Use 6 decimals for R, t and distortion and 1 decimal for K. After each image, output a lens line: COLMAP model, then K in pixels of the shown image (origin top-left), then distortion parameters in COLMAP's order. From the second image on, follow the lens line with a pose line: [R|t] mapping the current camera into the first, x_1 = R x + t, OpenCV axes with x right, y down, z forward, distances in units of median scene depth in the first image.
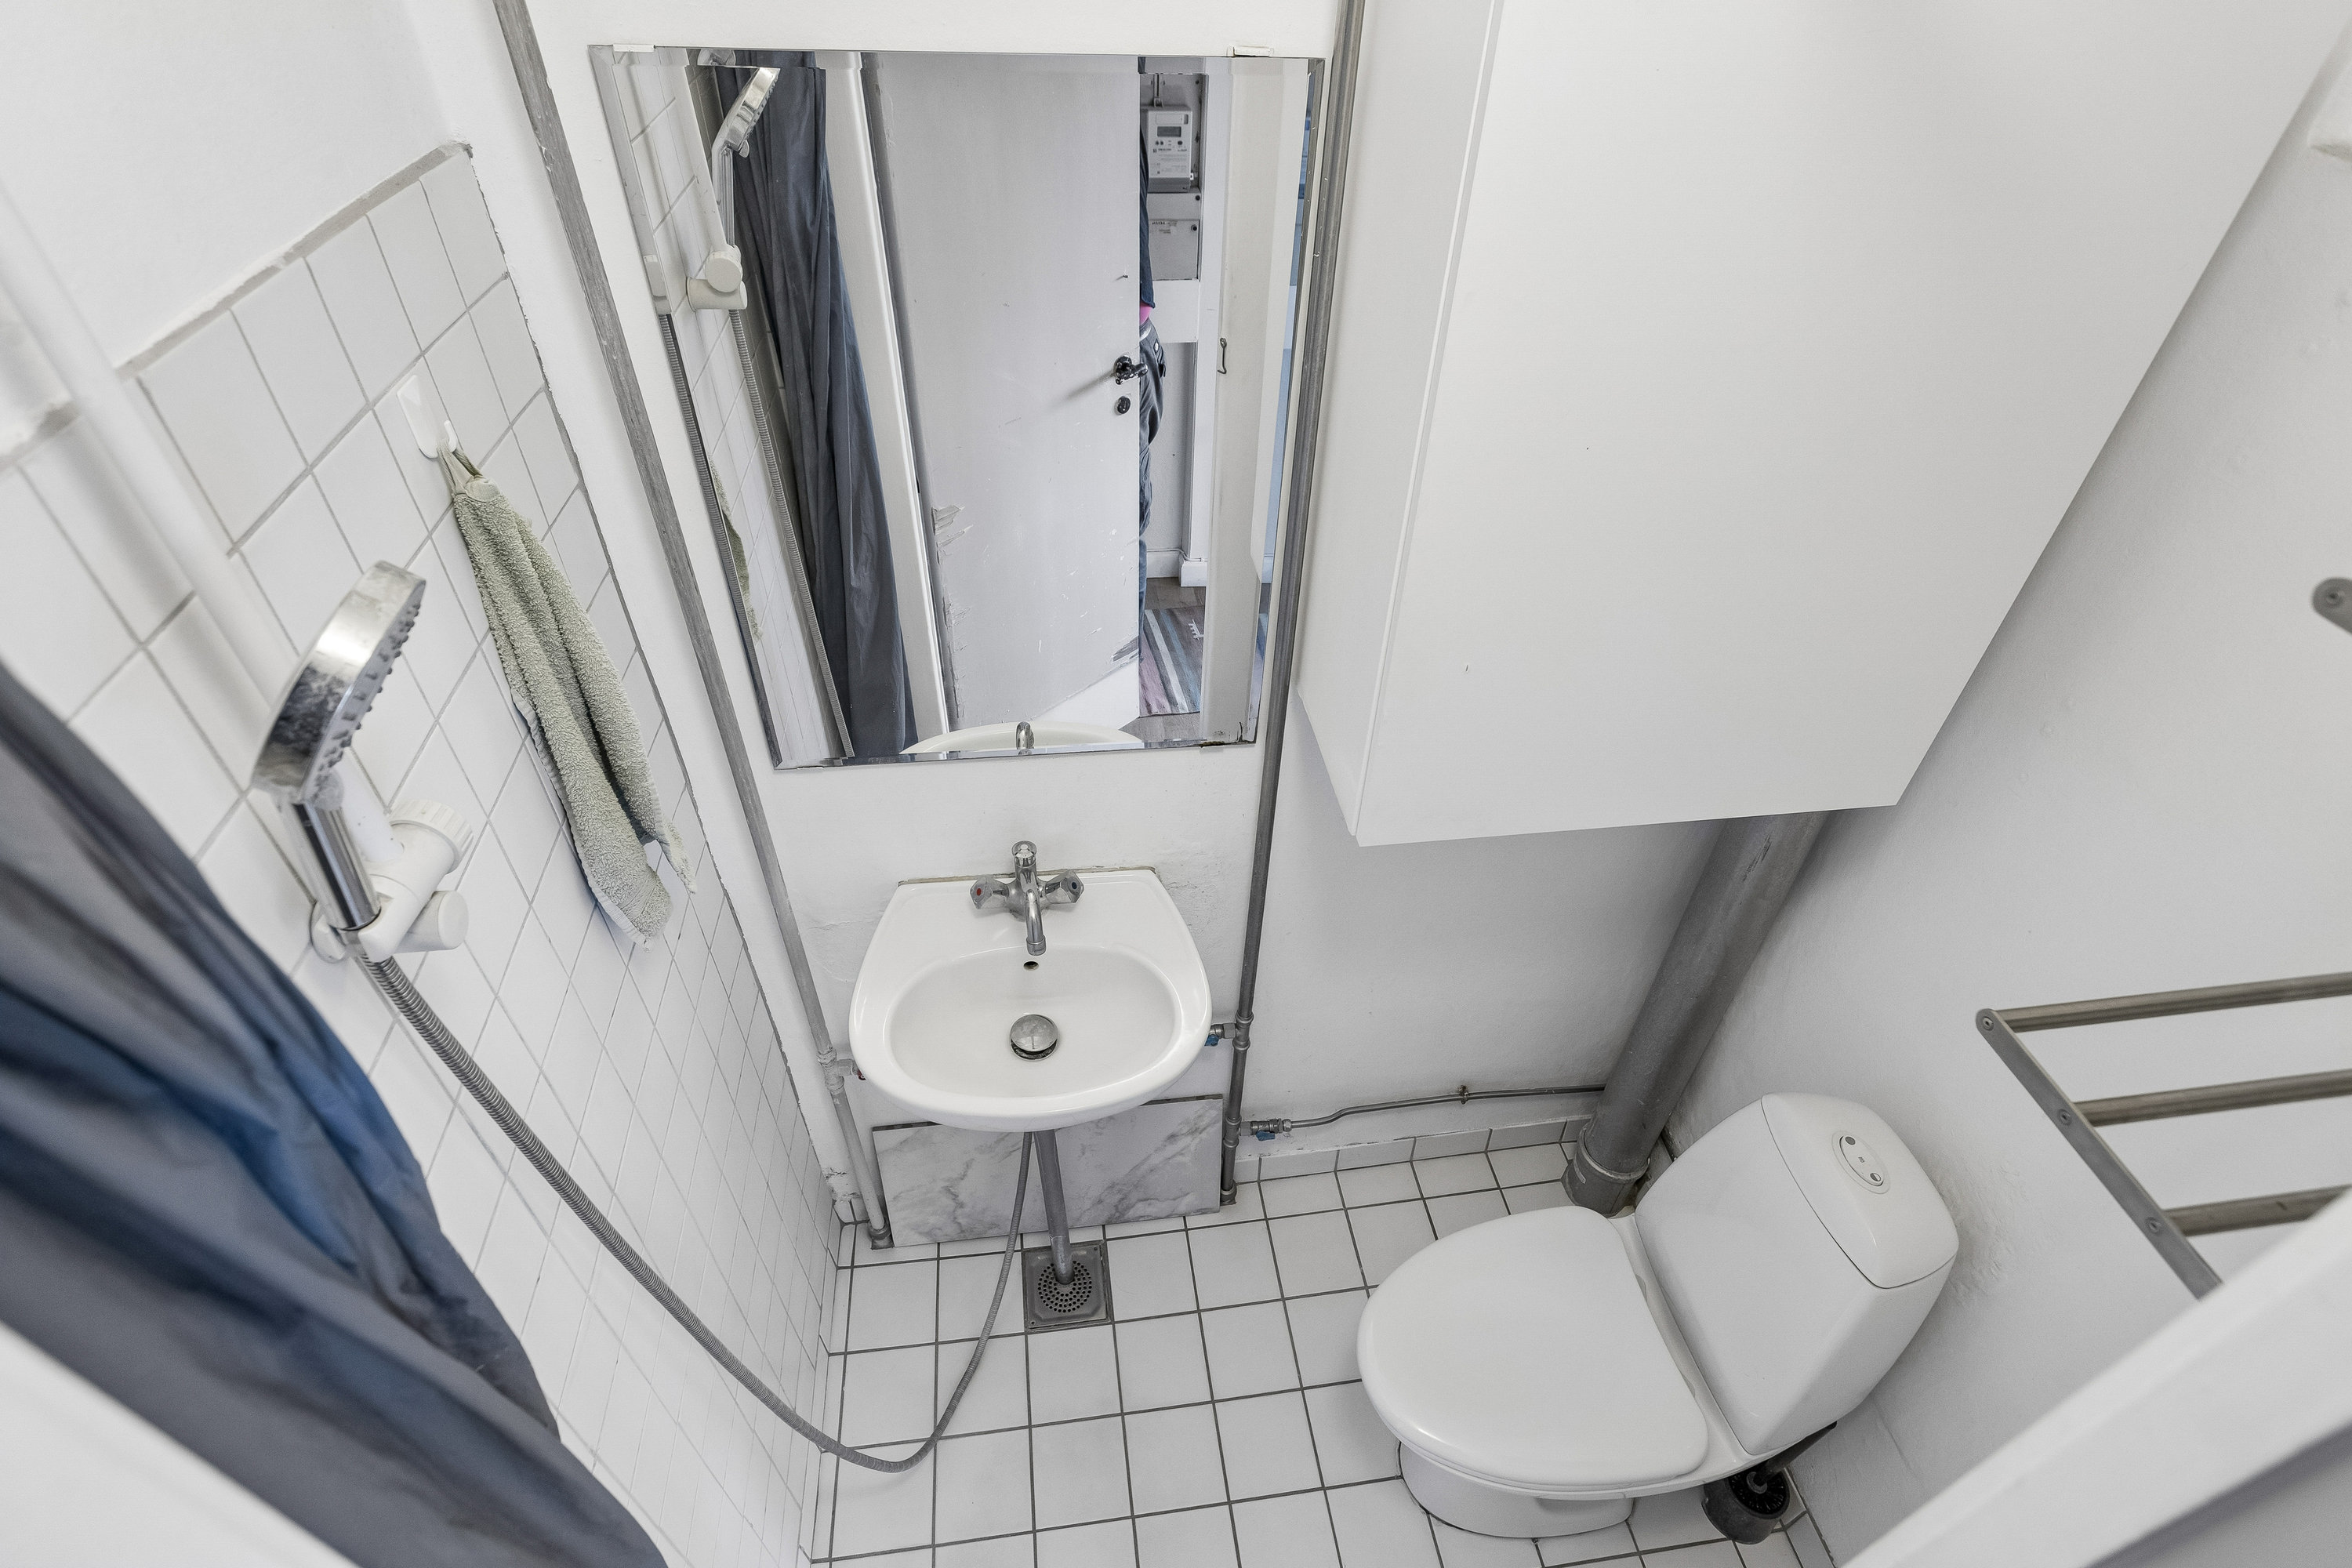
lens RADIAL K [[1143.3, 0, 1172.5], [0, 1143.3, 787.4], [0, 0, 1]] dist [-0.000560, -0.000450]
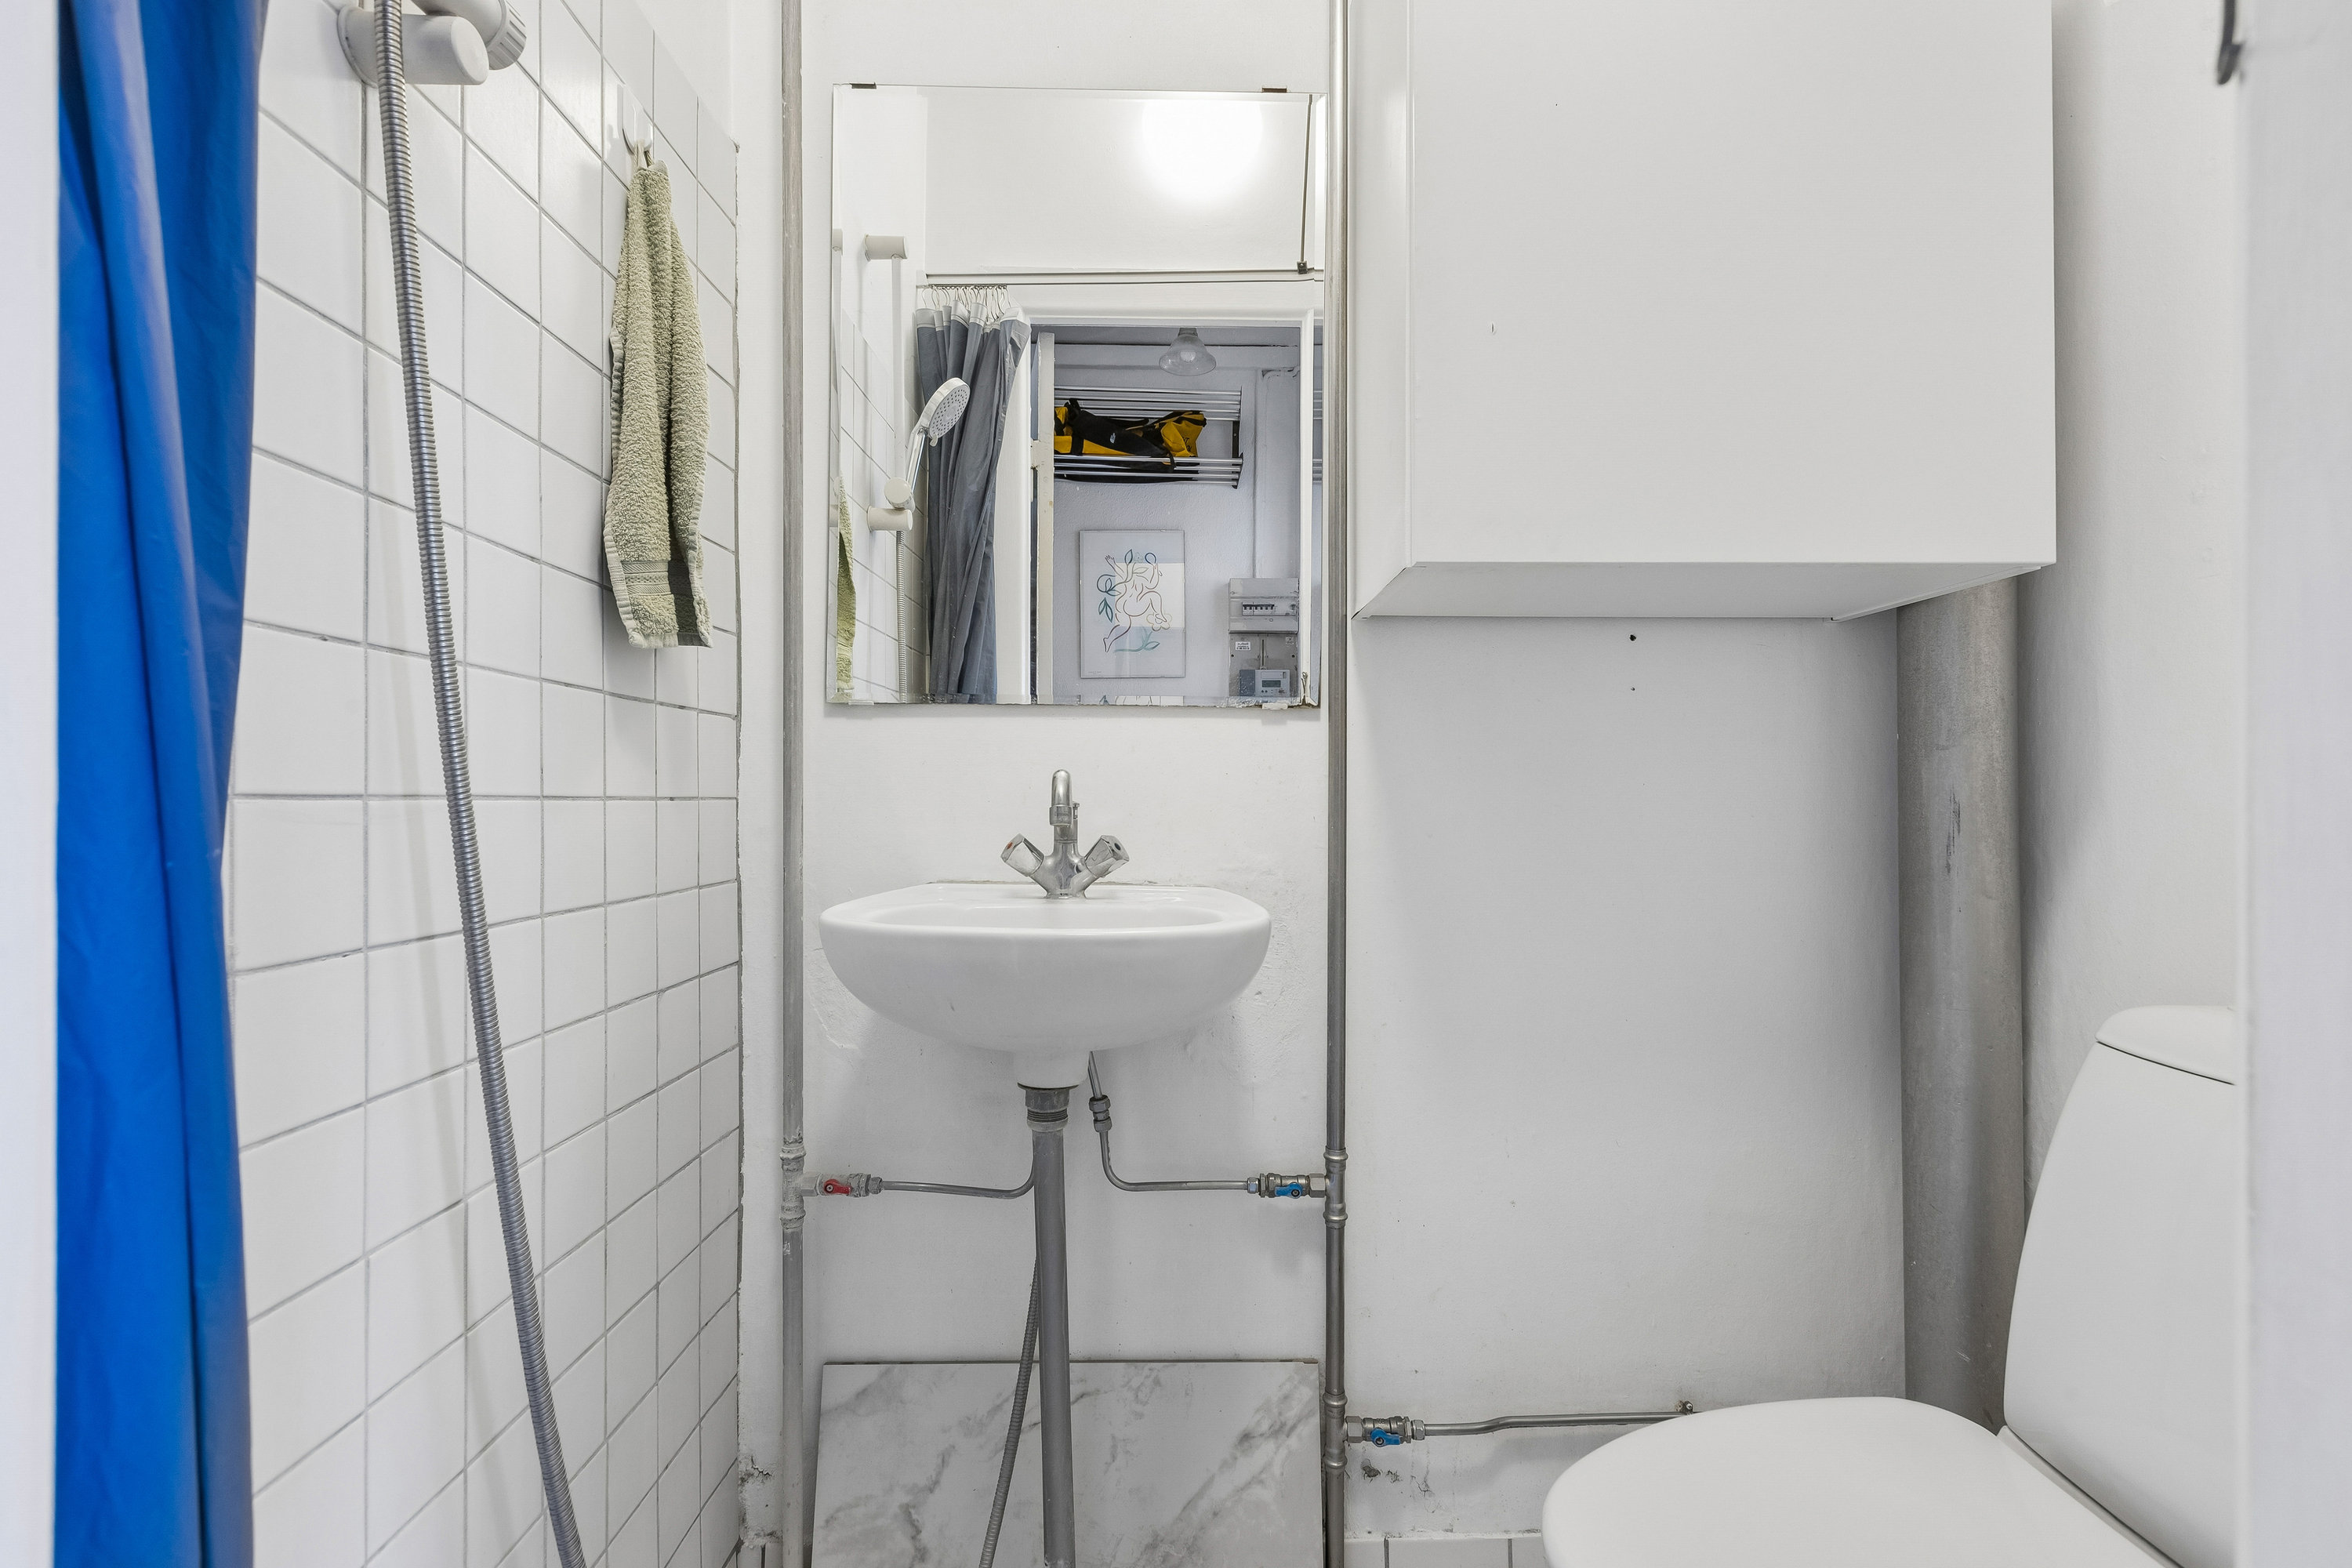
lens RADIAL K [[1048.5, 0, 1178.6], [0, 1048.5, 792.0], [0, 0, 1]] dist [0.002861, 0.000261]
pose [[0.993054, -0.020909, -0.115785, 0.040656], [-0.061115, 0.749244, -0.659469, 0.437668], [0.100540, 0.661964, 0.742762, 0.287215]]
